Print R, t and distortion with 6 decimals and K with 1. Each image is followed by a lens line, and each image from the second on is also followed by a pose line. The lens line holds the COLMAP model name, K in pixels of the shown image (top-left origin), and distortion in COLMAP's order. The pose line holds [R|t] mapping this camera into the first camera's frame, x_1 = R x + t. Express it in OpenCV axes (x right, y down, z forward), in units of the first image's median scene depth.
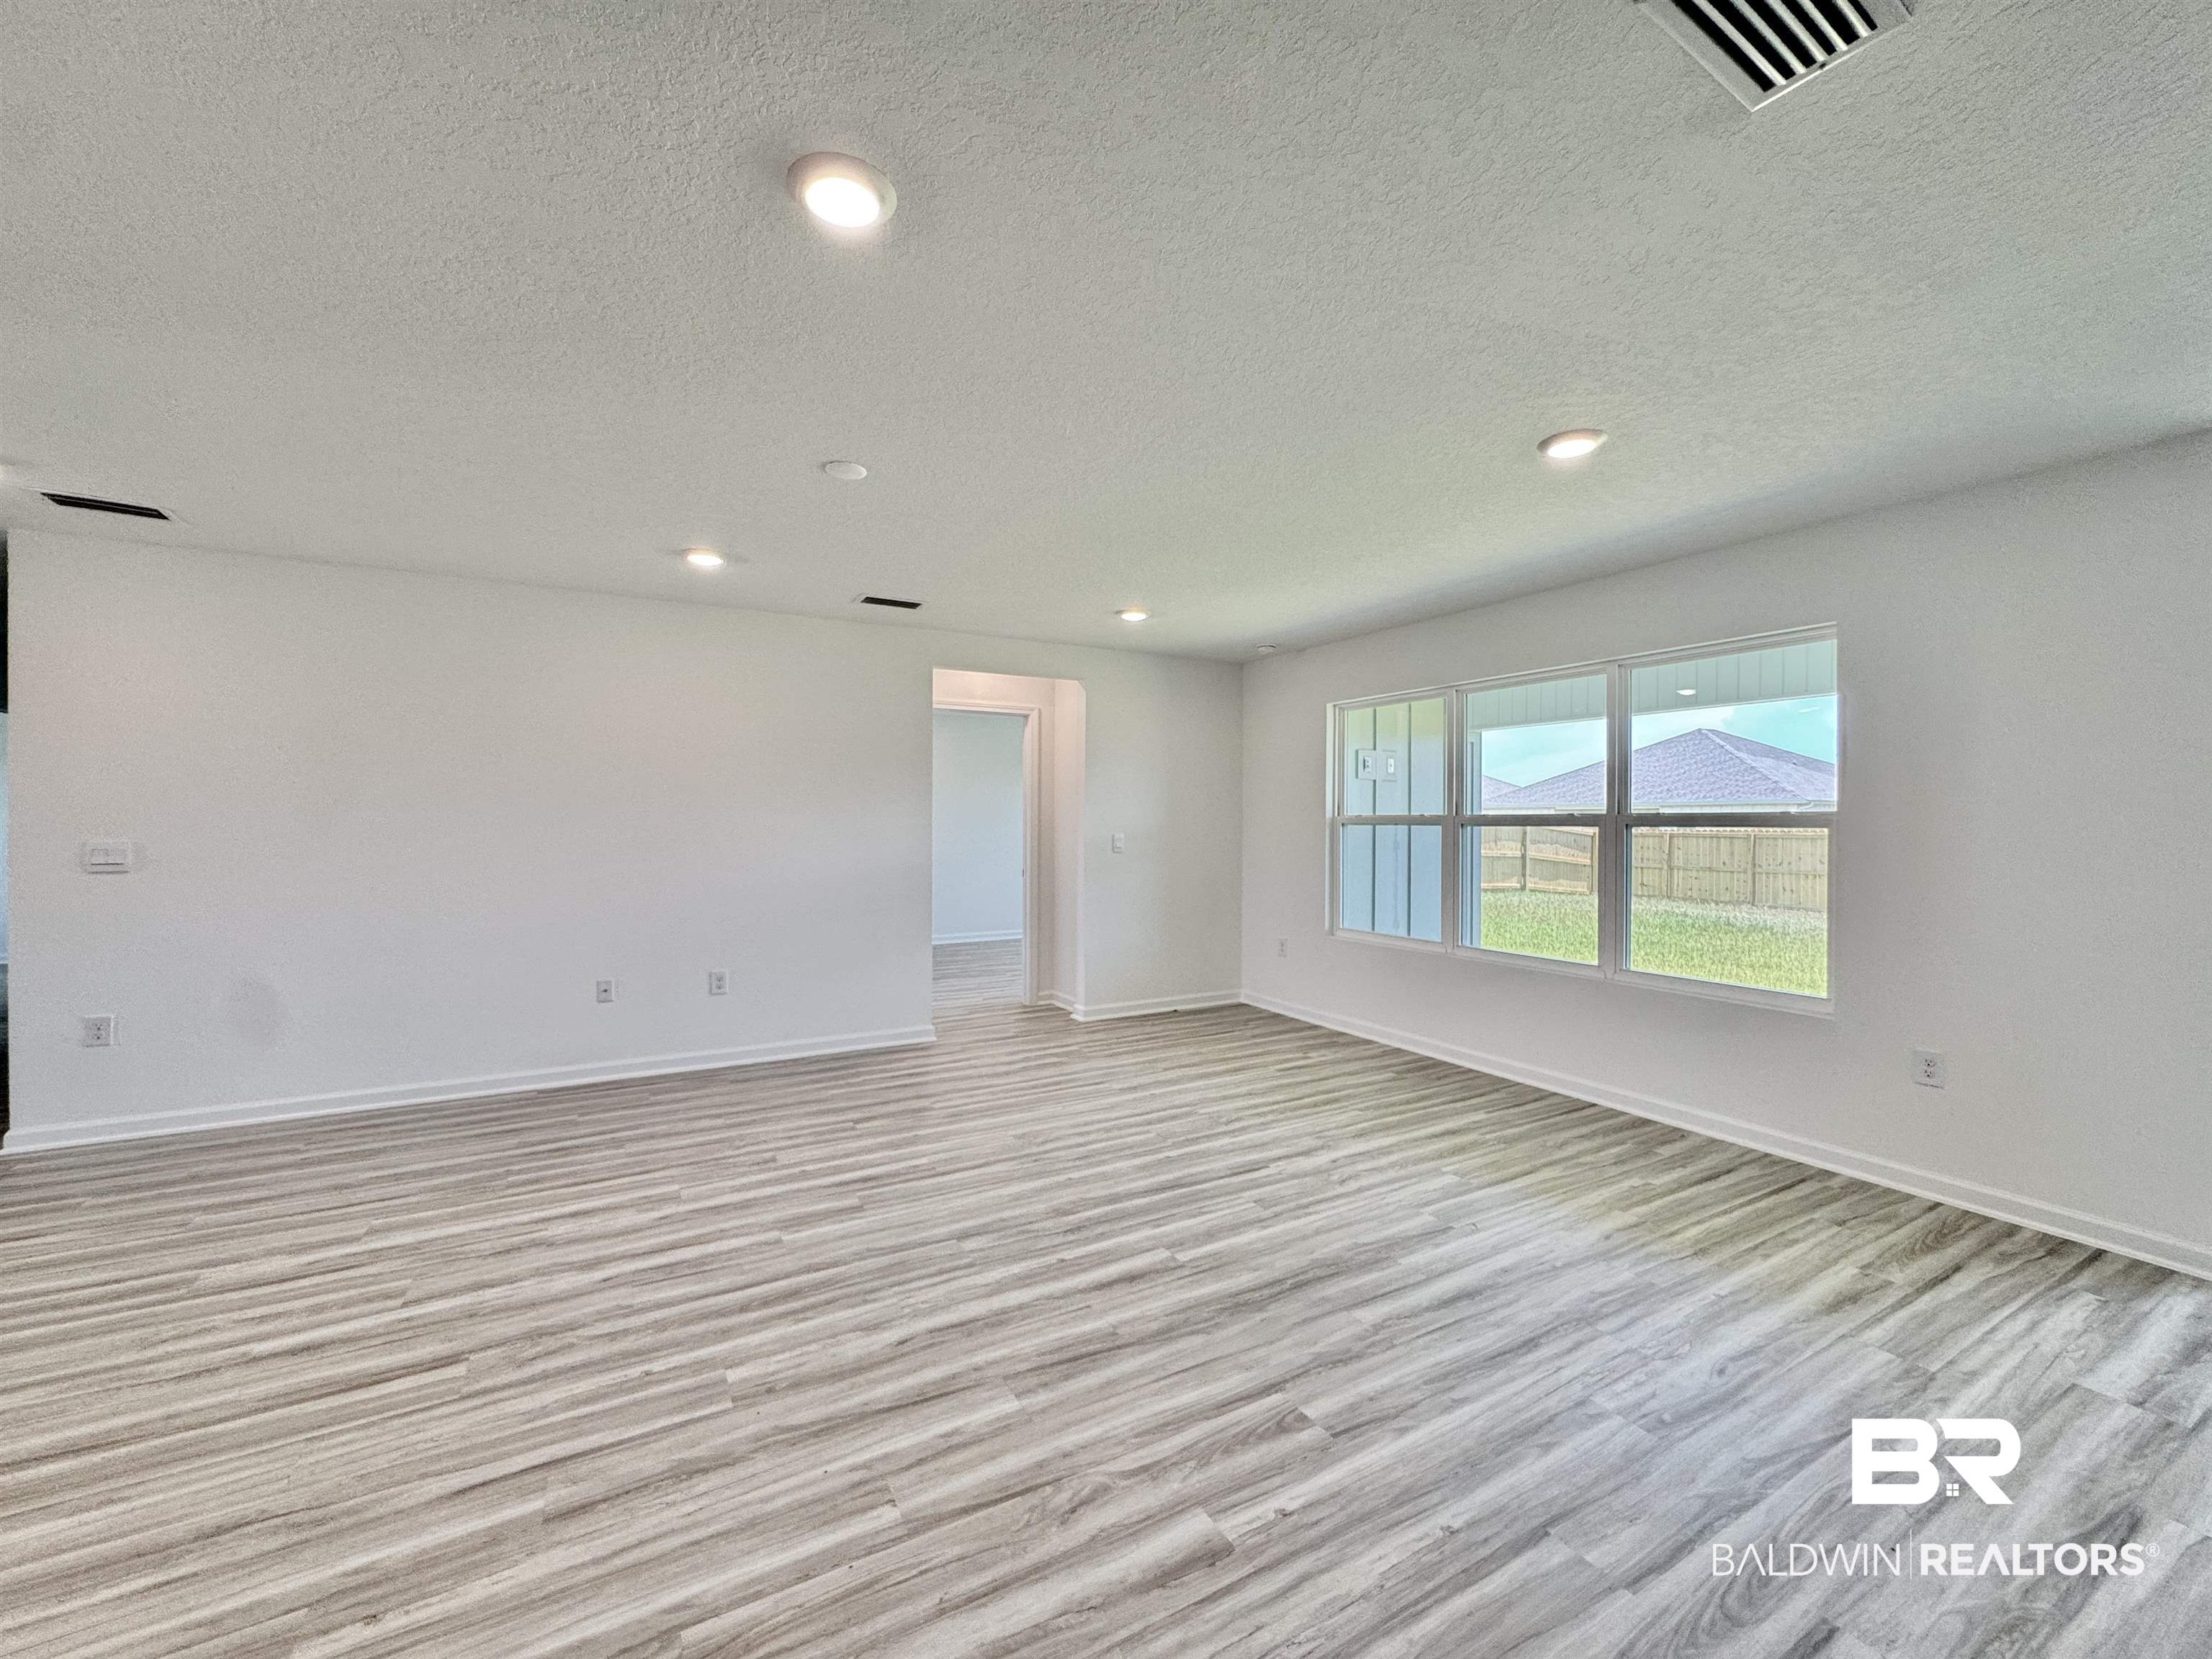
lens RADIAL K [[888.0, 0, 1106.6], [0, 888.0, 827.3], [0, 0, 1]] dist [-0.004295, 0.000657]
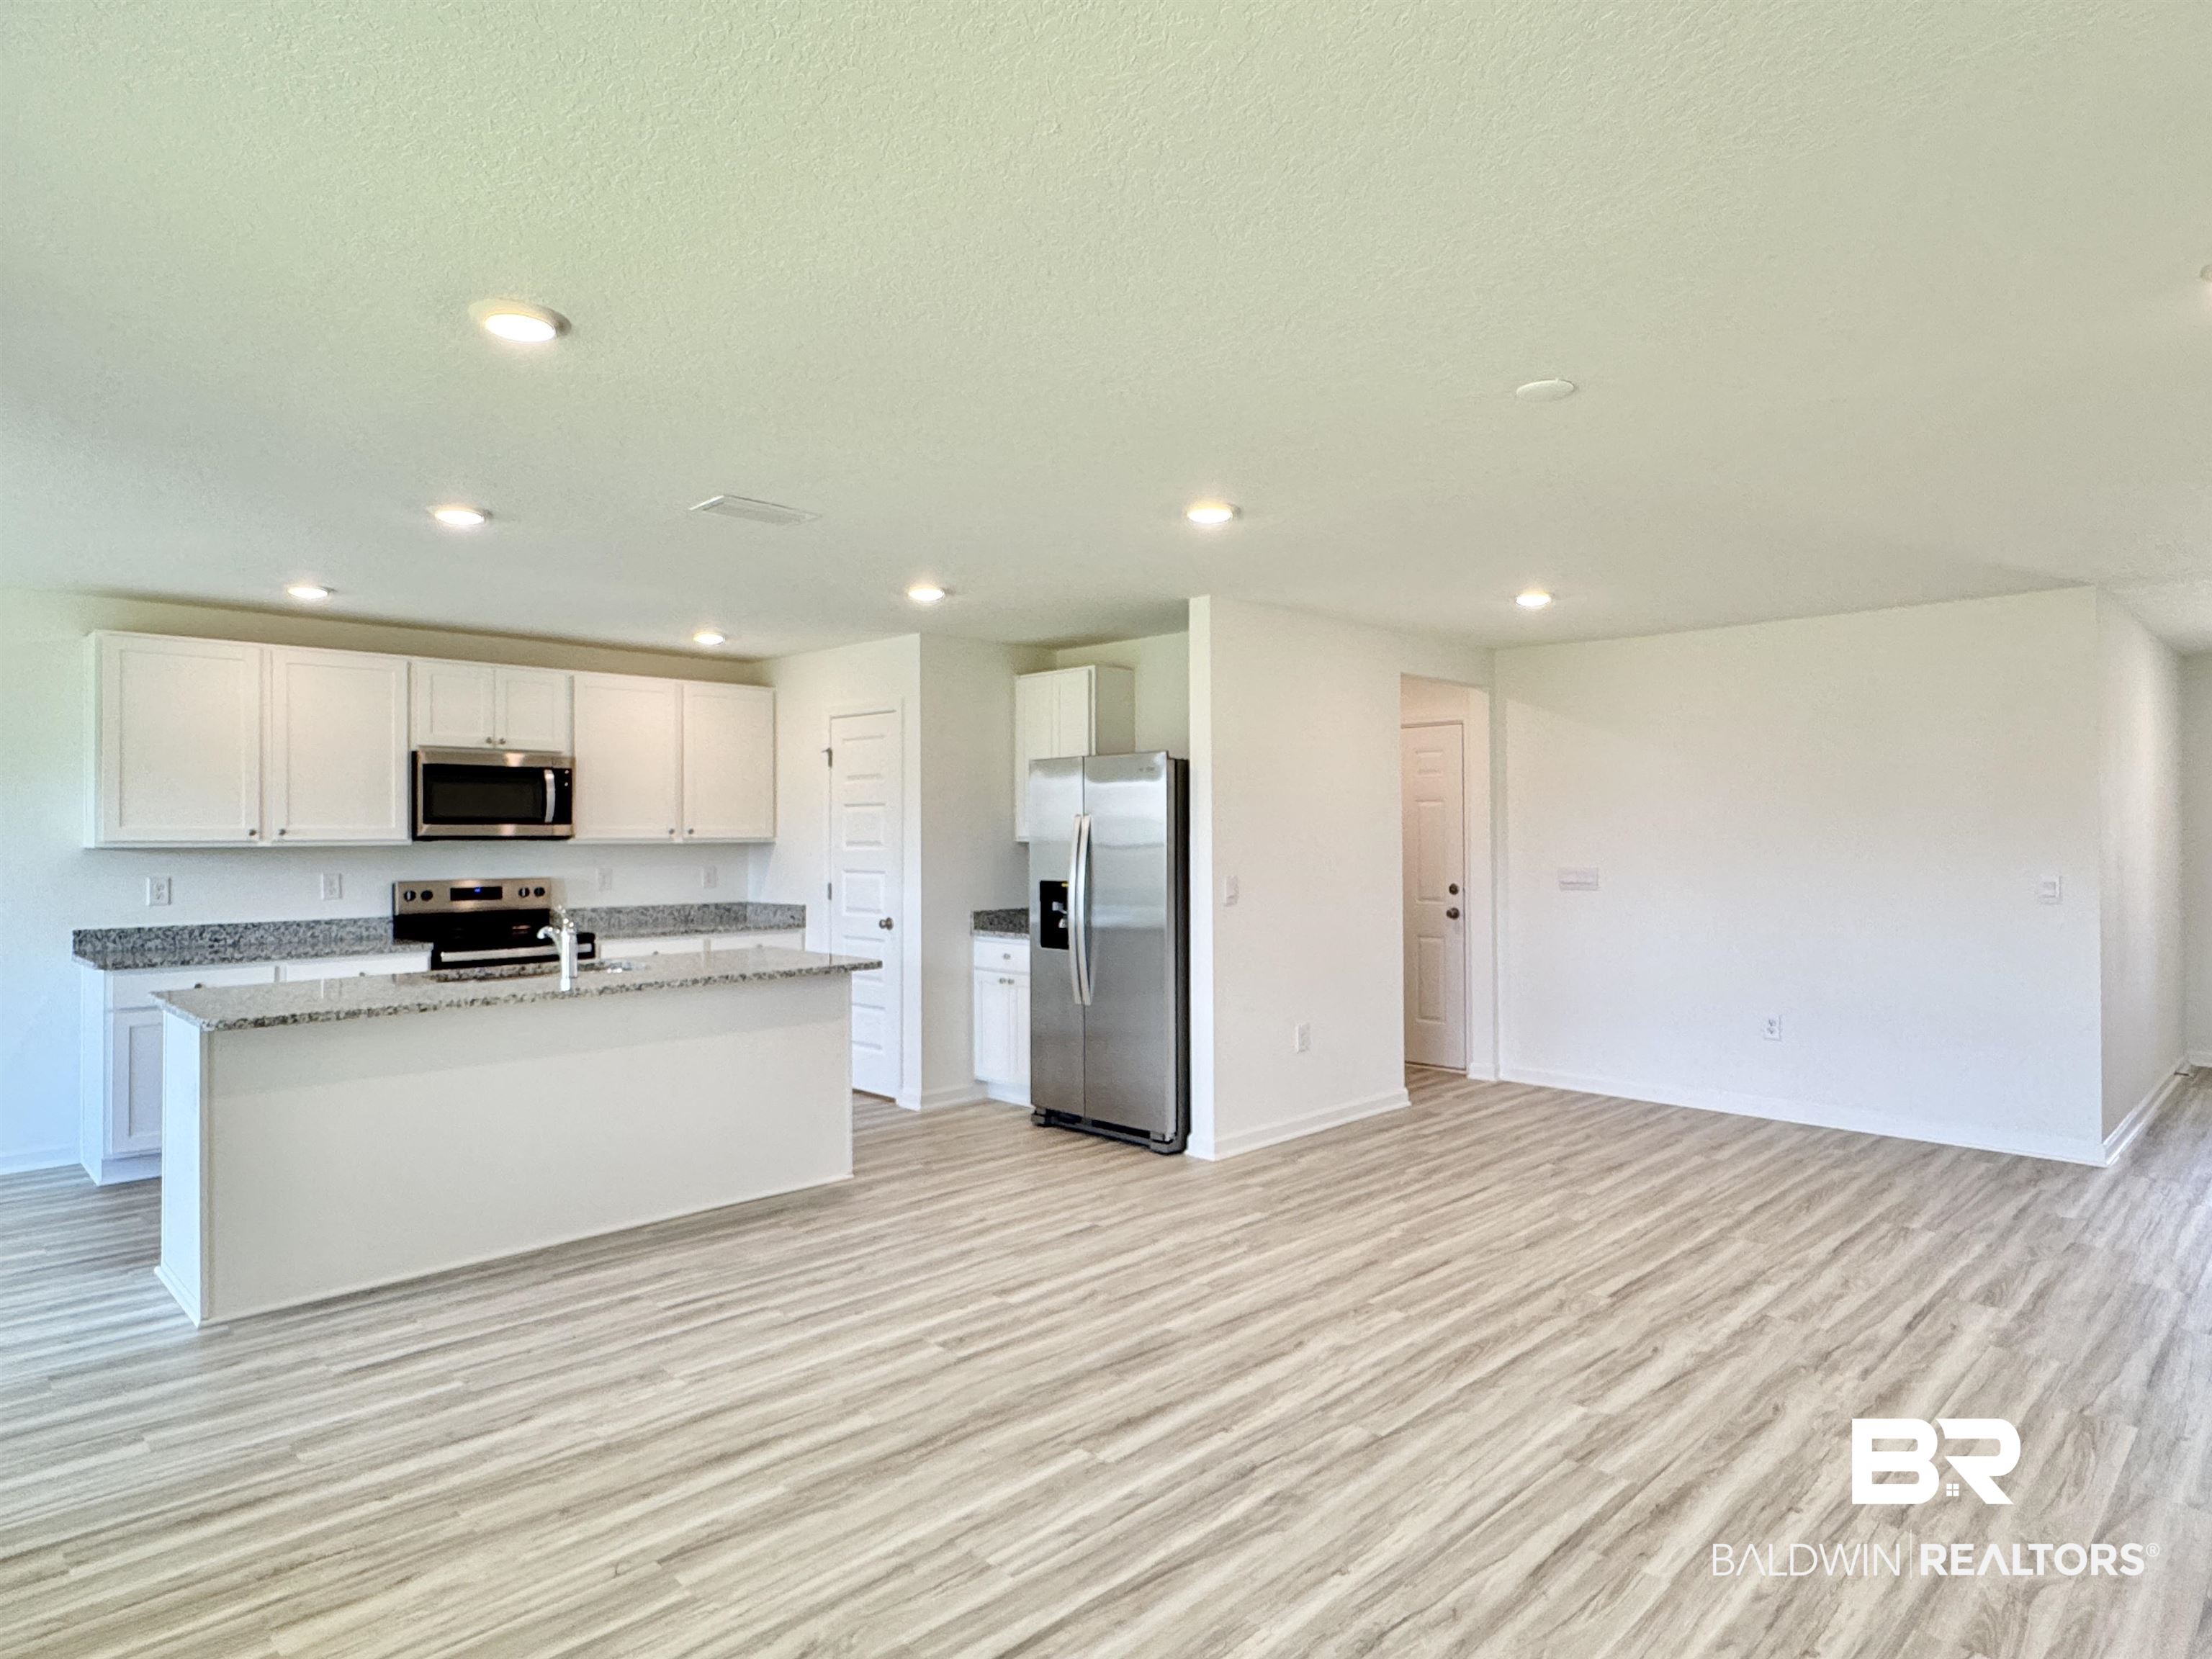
lens RADIAL K [[1295.6, 0, 1103.1], [0, 1295.6, 818.1], [0, 0, 1]] dist [0.000491, 0.000460]
pose [[-0.963879, -0.002274, -0.266330, 0.350976], [0.000177, 0.999958, -0.009181, -0.043520], [0.266340, -0.008897, -0.963838, 2.017775]]
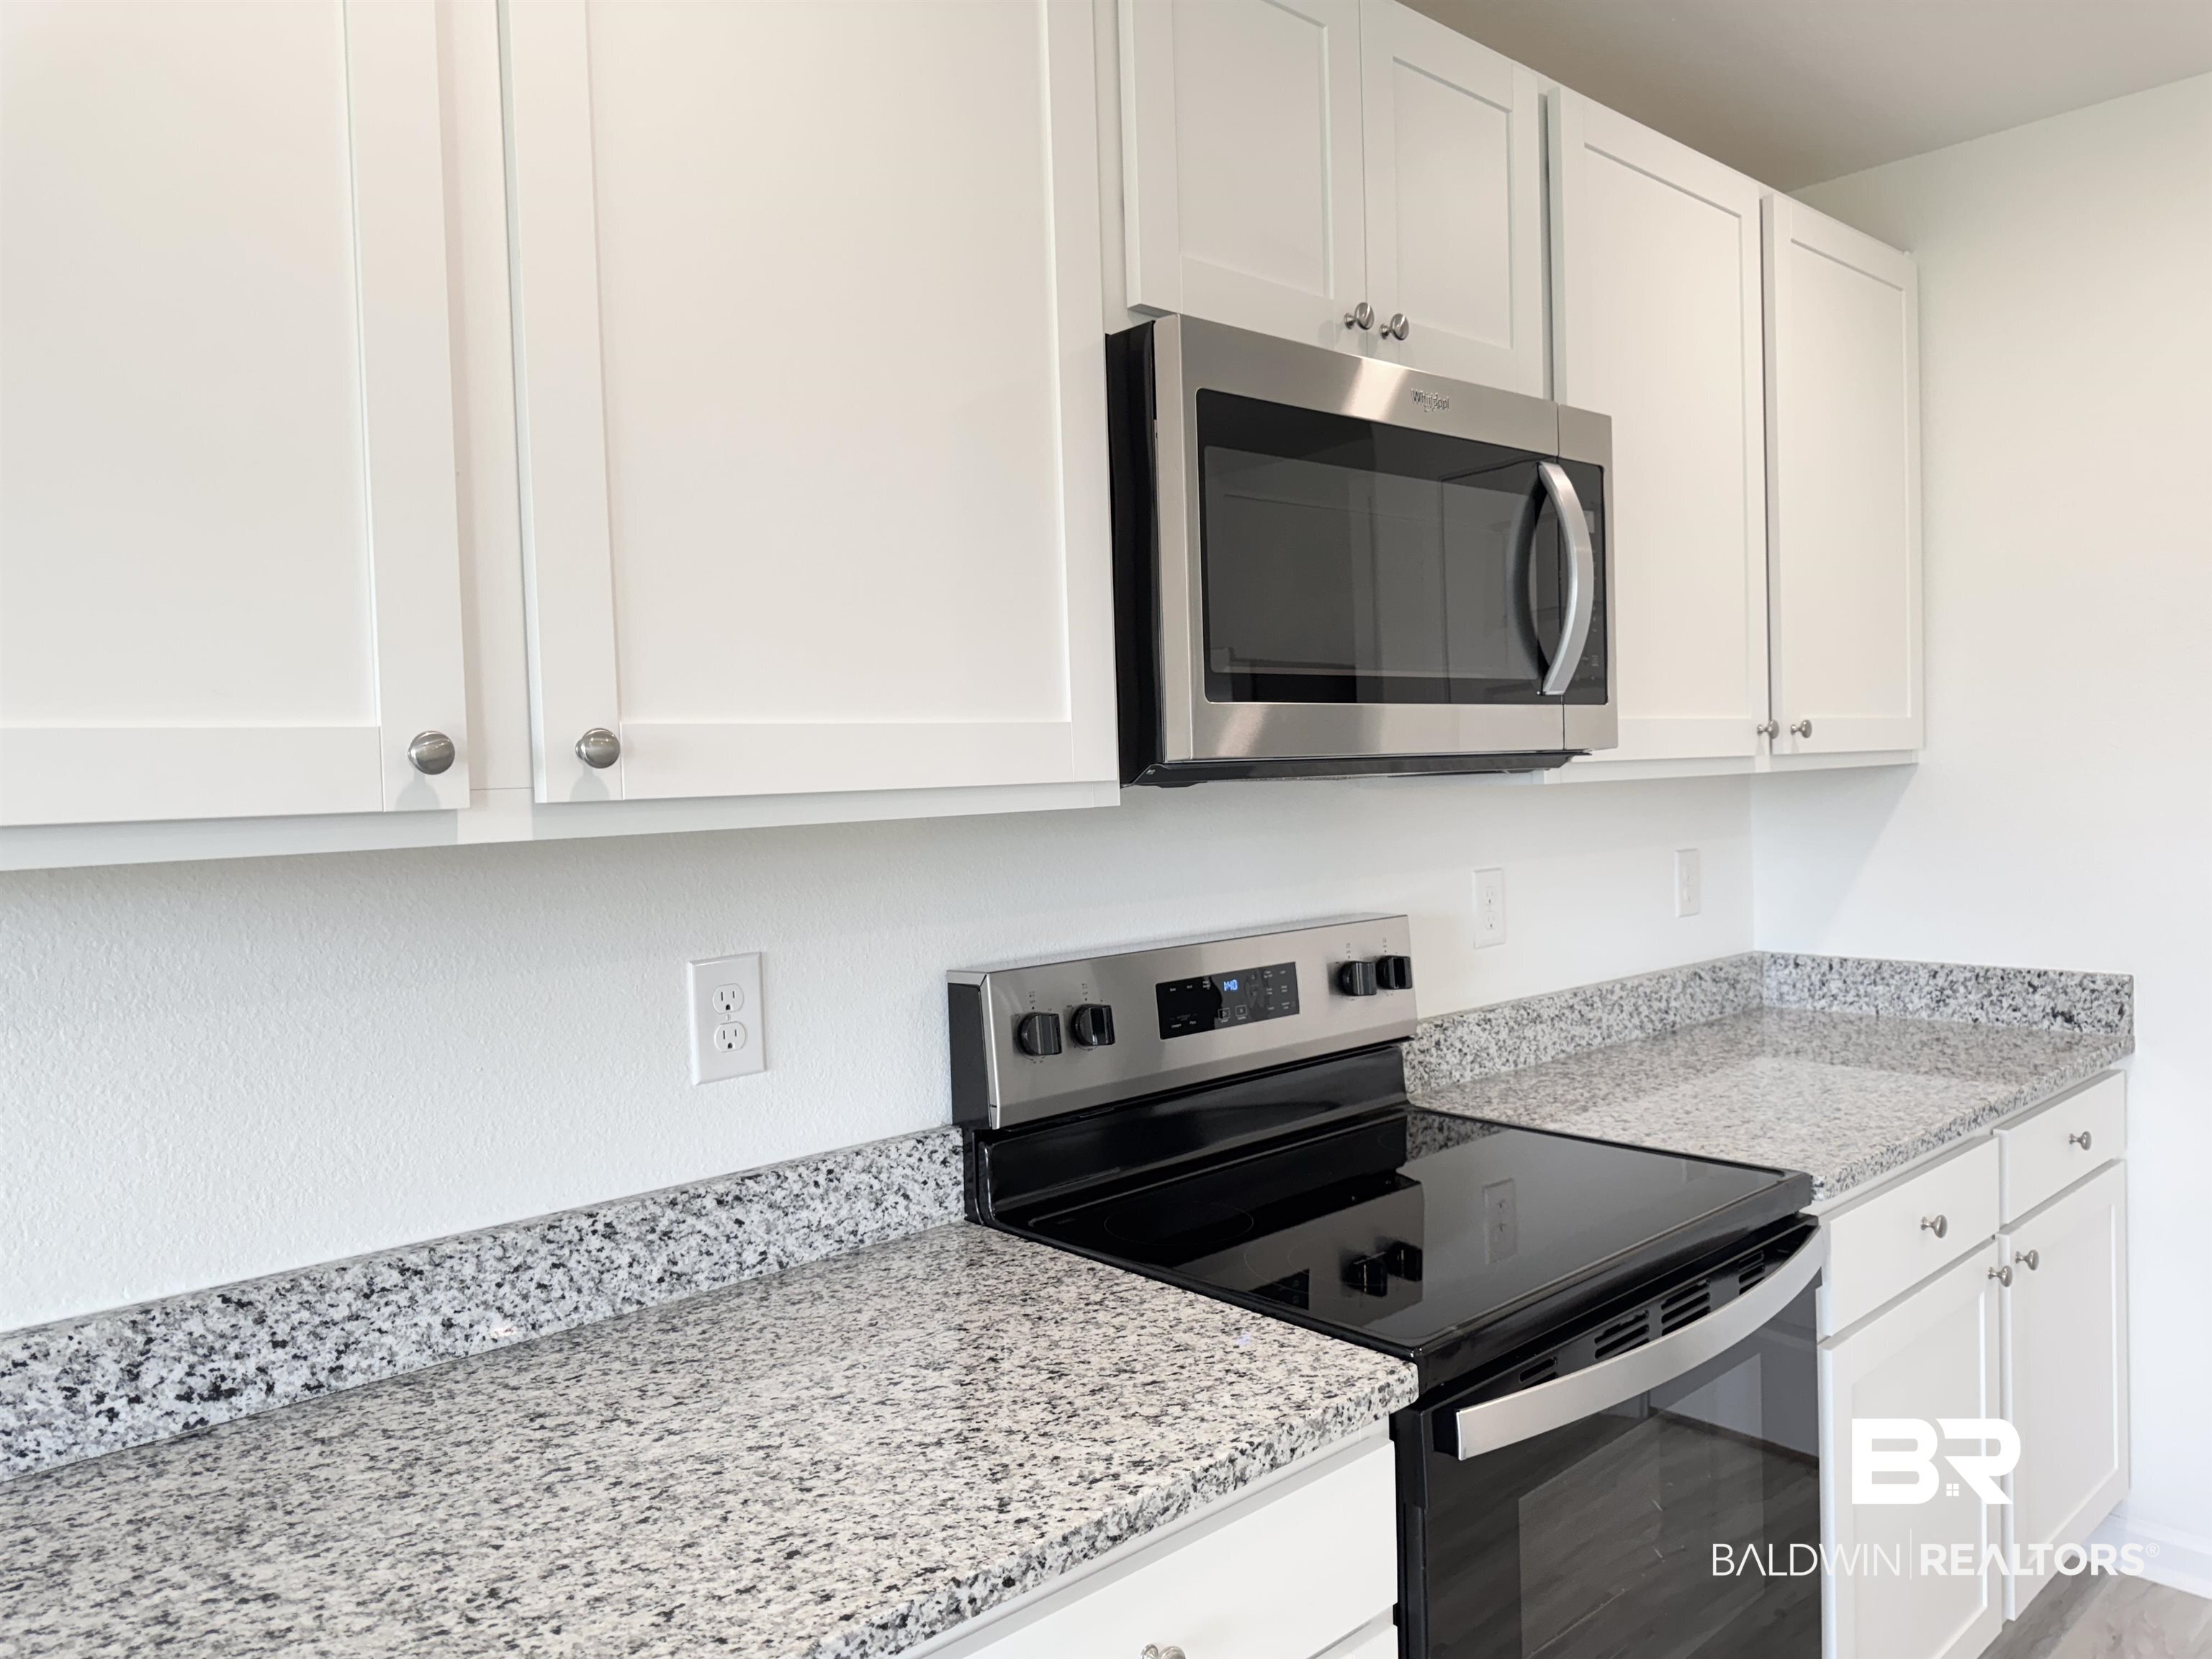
lens RADIAL K [[1553.7, 0, 1106.0], [0, 1553.7, 829.5], [0, 0, 1]] dist [0.119666, -0.182406]
pose [[-0.972999, 0.033023, -0.228435, 1.050054], [0.022711, 0.998607, 0.047627, -0.036145], [0.229689, 0.041153, -0.972394, 0.034706]]
